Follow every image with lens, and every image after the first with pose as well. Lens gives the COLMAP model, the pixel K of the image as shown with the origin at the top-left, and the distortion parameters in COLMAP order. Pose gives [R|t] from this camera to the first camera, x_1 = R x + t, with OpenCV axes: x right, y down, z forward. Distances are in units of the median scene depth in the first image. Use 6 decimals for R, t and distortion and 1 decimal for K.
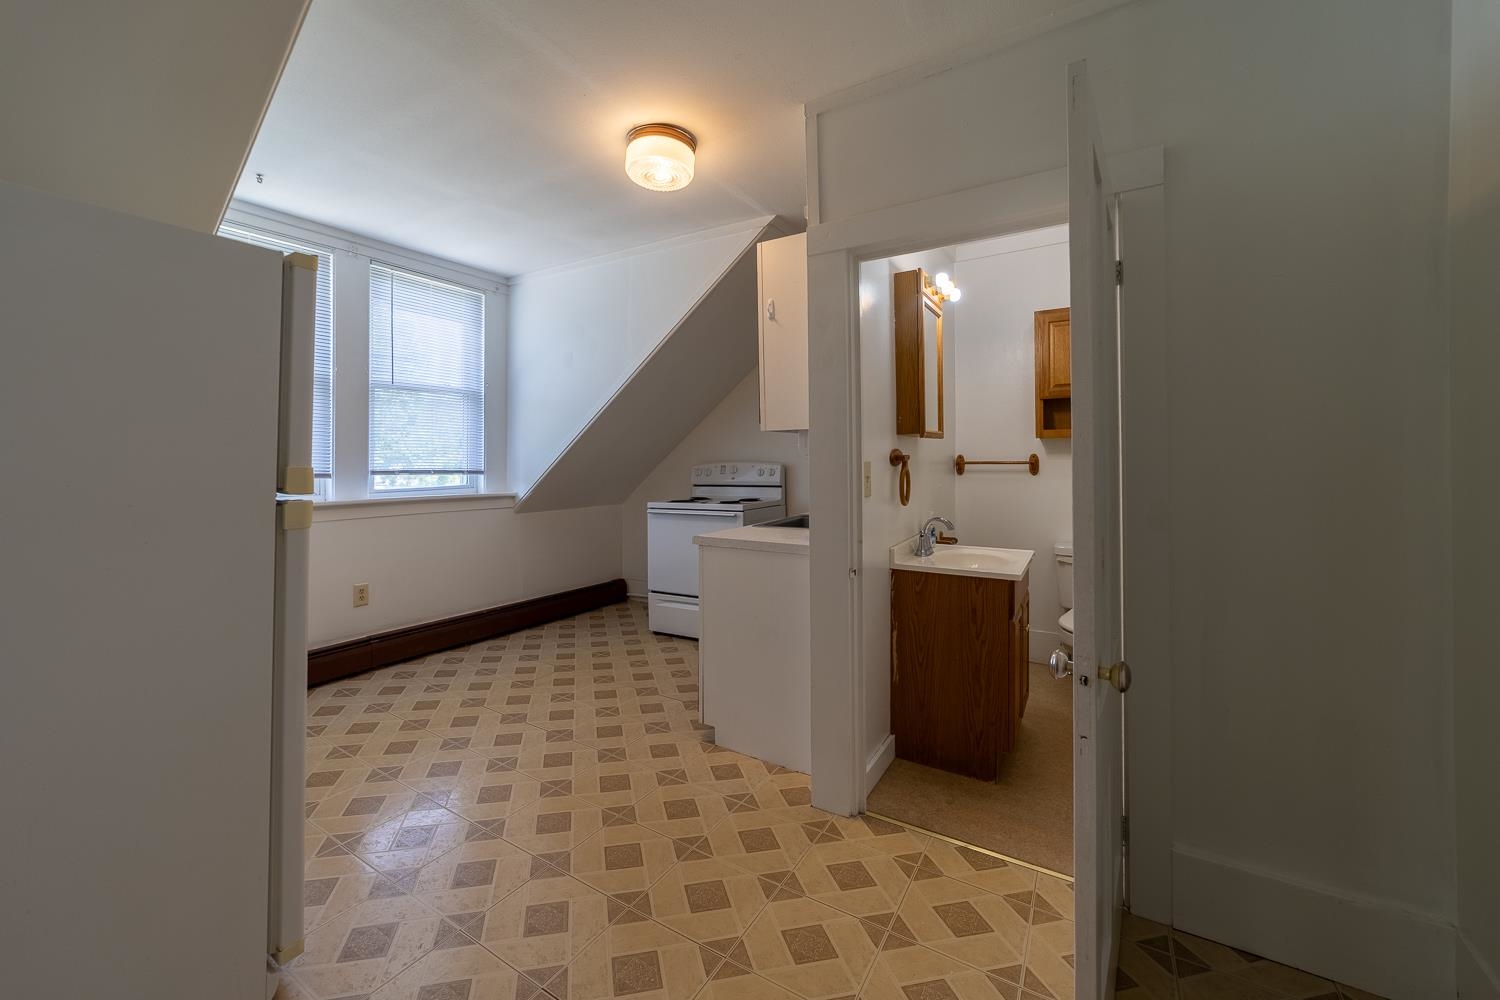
lens RADIAL K [[628.3, 0, 734.2], [0, 628.3, 449.6], [0, 0, 1]] dist [-0.041249, -0.000183]
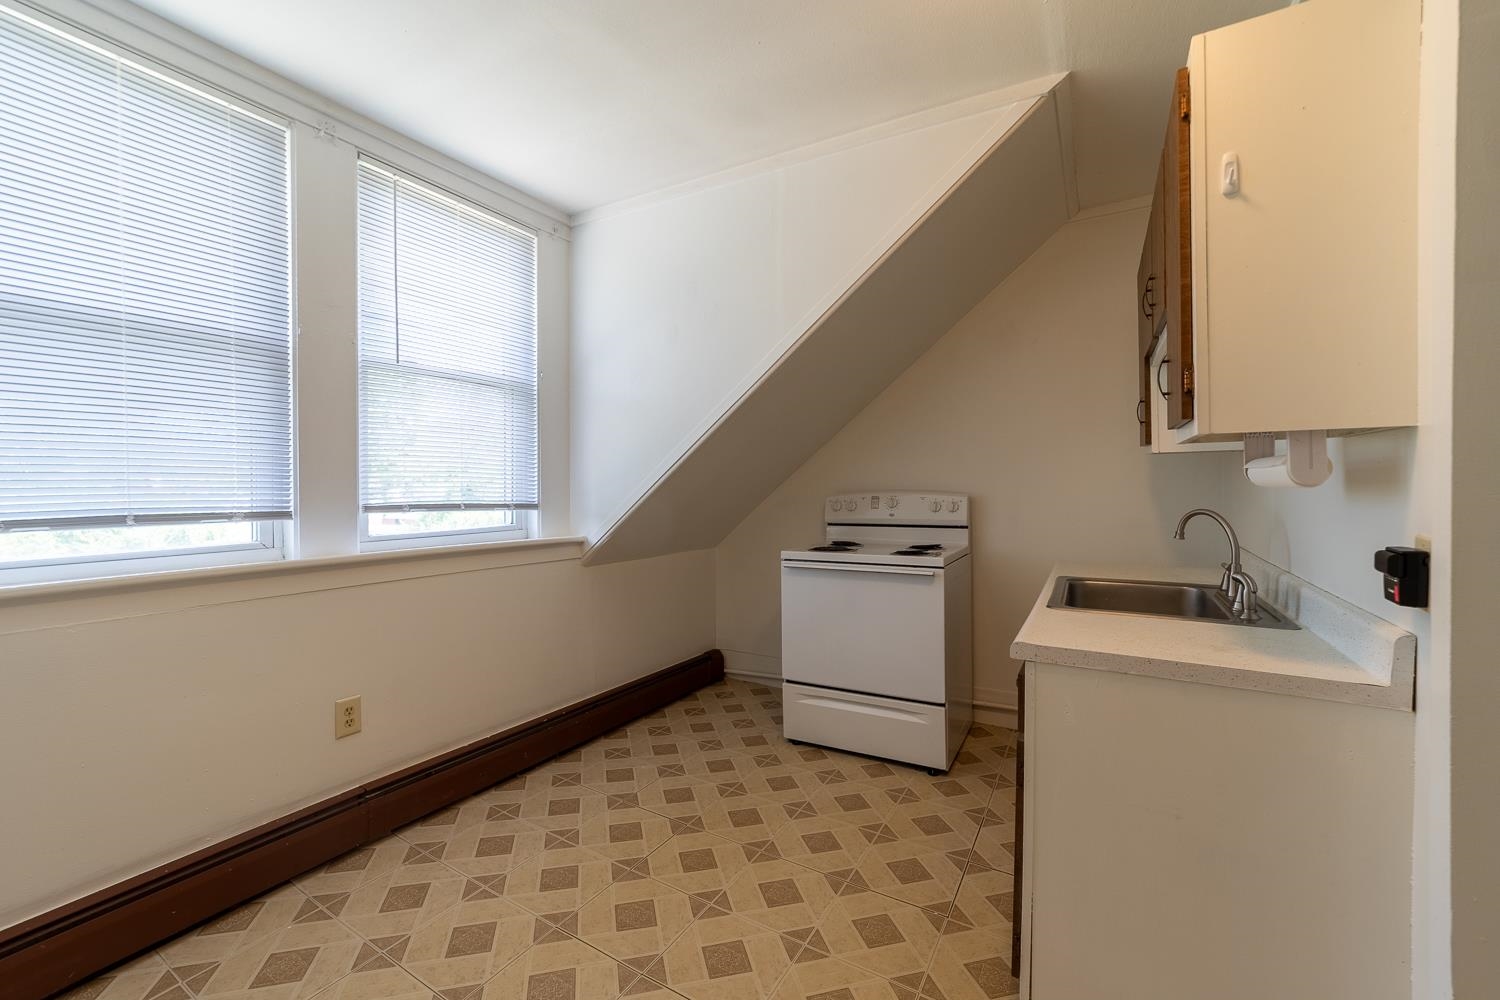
lens RADIAL K [[635.4, 0, 749.4], [0, 635.4, 488.0], [0, 0, 1]] dist [-0.001740, 0.000191]
pose [[0.999762, 0.004510, 0.021365, -0.185481], [-0.004915, 0.999809, 0.018909, 0.003161], [-0.021276, -0.019009, 0.999593, 0.311114]]
